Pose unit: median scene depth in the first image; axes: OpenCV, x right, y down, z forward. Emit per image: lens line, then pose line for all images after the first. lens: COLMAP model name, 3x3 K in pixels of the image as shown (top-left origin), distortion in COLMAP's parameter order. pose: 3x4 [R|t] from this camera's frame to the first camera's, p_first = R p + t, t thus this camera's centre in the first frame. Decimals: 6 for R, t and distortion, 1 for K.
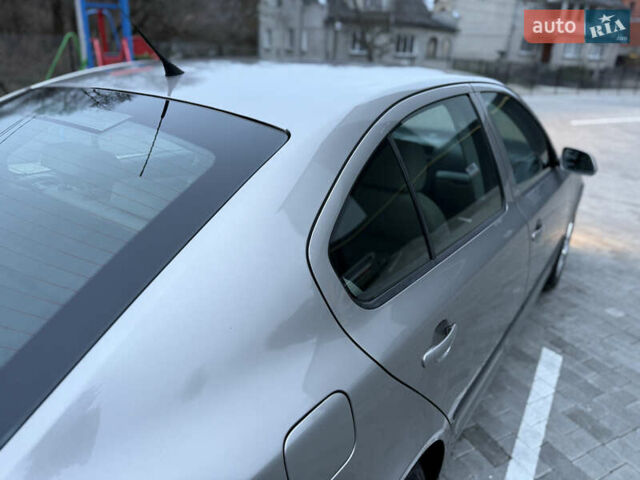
lens RADIAL K [[456.1, 0, 320.0], [0, 456.1, 240.0], [0, 0, 1]] dist [0.035489, -0.039868]
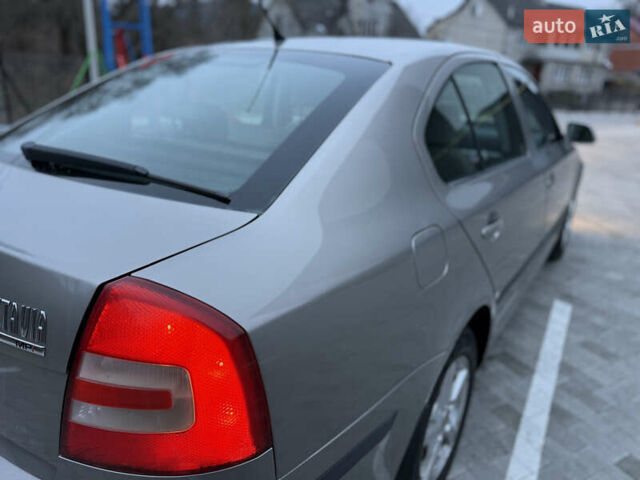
lens RADIAL K [[456.1, 0, 320.0], [0, 456.1, 240.0], [0, 0, 1]] dist [0.035489, -0.039868]
pose [[0.999921, -0.004716, 0.011626, -0.110502], [0.005328, 0.998572, -0.053158, 0.139354], [-0.011359, 0.053216, 0.998518, -0.144536]]
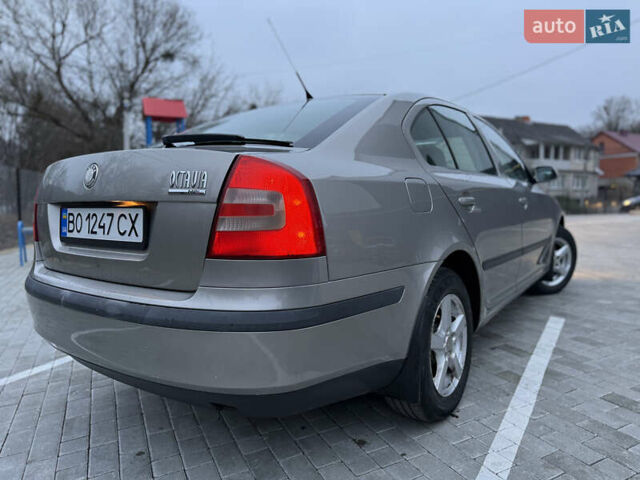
lens RADIAL K [[456.1, 0, 320.0], [0, 456.1, 240.0], [0, 0, 1]] dist [0.035489, -0.039868]
pose [[0.998828, -0.046931, -0.011808, -0.139993], [0.041080, 0.951234, -0.305723, 0.391899], [0.025580, 0.304880, 0.952047, -0.321849]]
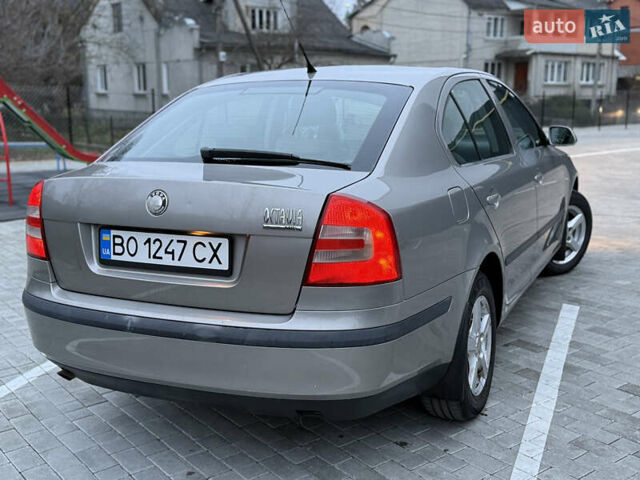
lens RADIAL K [[792.8, 0, 320.0], [0, 792.8, 240.0], [0, 0, 1]] dist [0.195608, -0.357530]
pose [[0.981285, -0.079693, 0.175298, -0.417203], [0.114739, 0.973071, -0.199919, 0.399027], [-0.154645, 0.216291, 0.964004, -0.815438]]
